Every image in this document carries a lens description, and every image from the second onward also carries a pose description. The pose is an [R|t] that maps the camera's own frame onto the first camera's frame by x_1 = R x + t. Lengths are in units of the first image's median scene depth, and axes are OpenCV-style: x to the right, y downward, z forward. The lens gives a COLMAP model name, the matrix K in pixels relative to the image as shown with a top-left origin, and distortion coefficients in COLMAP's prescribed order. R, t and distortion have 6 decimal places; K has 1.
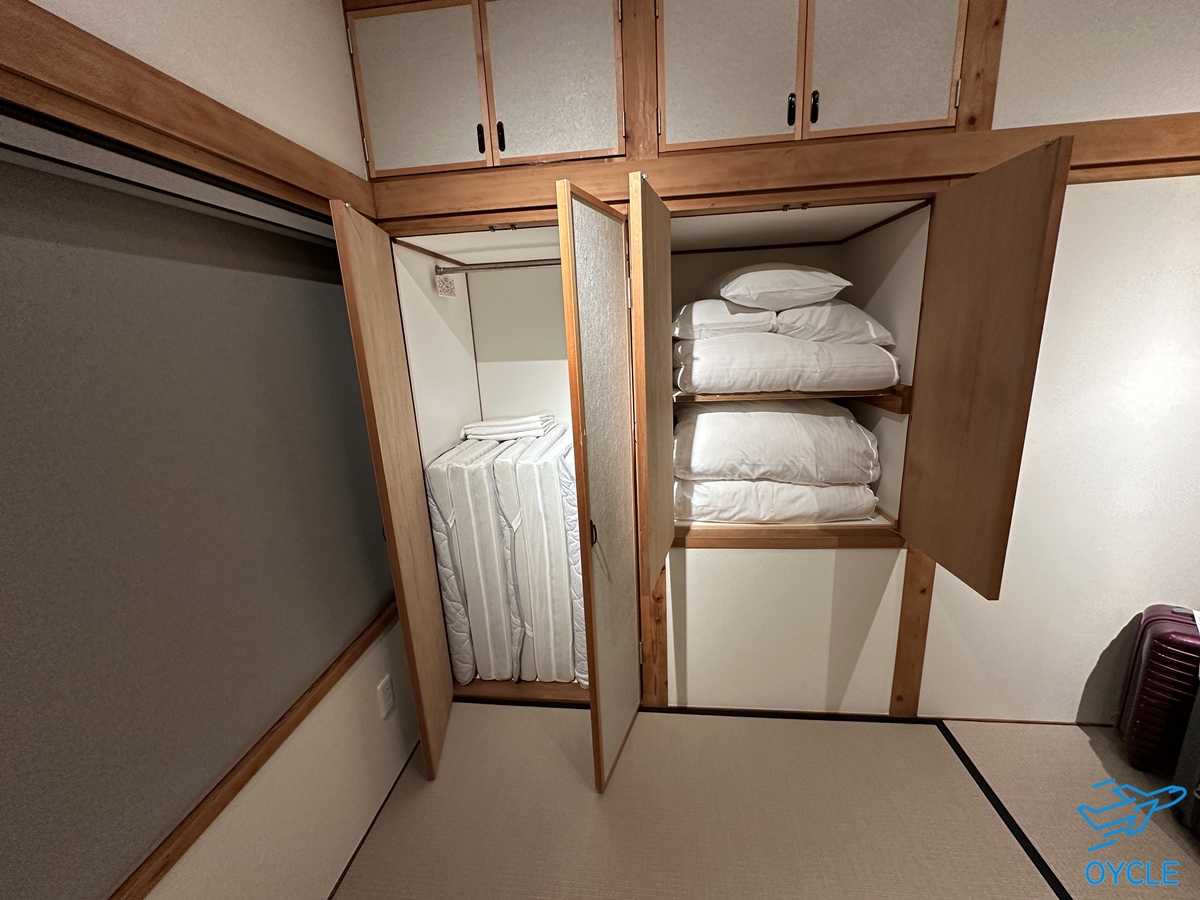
lens RADIAL K [[477.7, 0, 600.8], [0, 477.7, 451.2], [0, 0, 1]] dist [-0.006398, 0.000052]
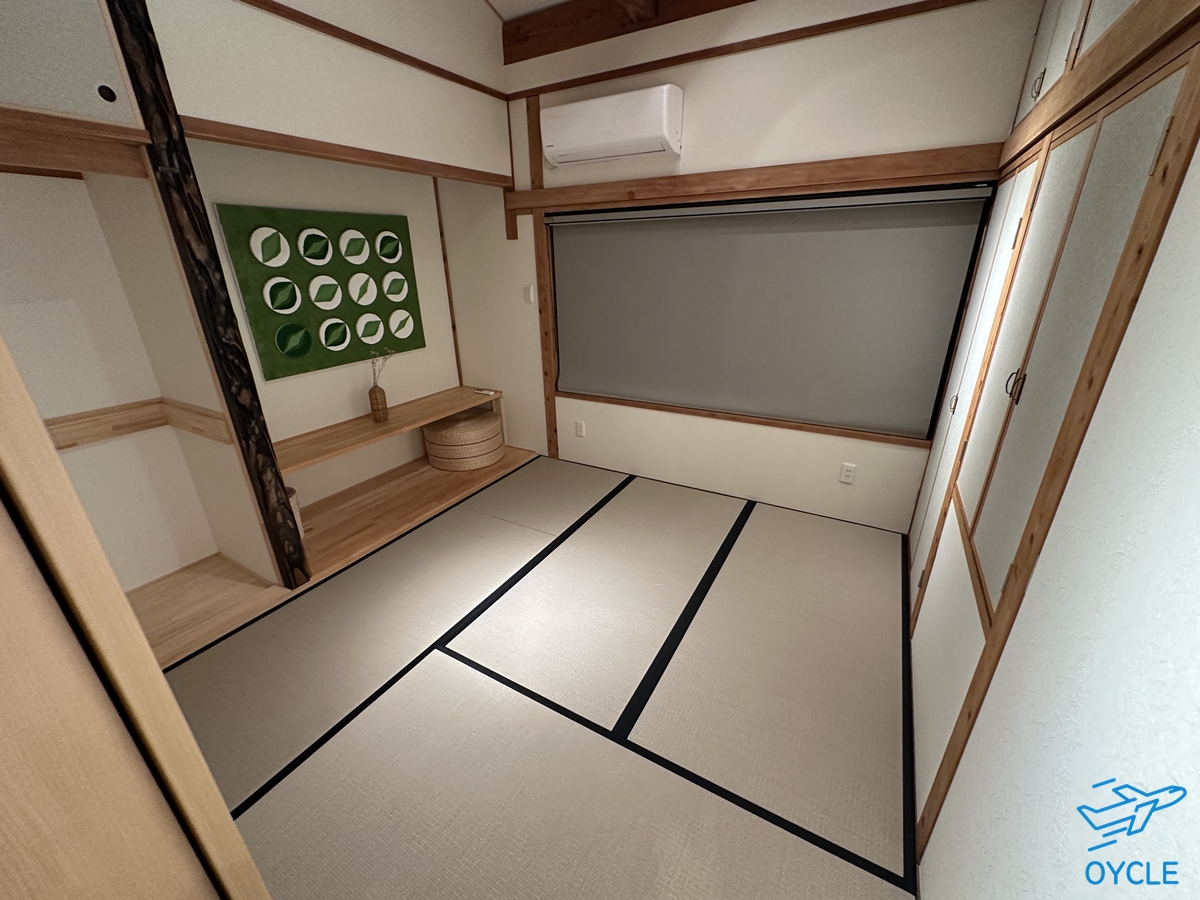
lens RADIAL K [[477.7, 0, 600.5], [0, 477.7, 450.6], [0, 0, 1]] dist [-0.006398, 0.000052]
pose [[-0.395727, 0.391293, -0.830837, 2.358246], [-0.180970, 0.853724, 0.488268, -0.450275], [0.900361, 0.343578, -0.267029, 1.065785]]
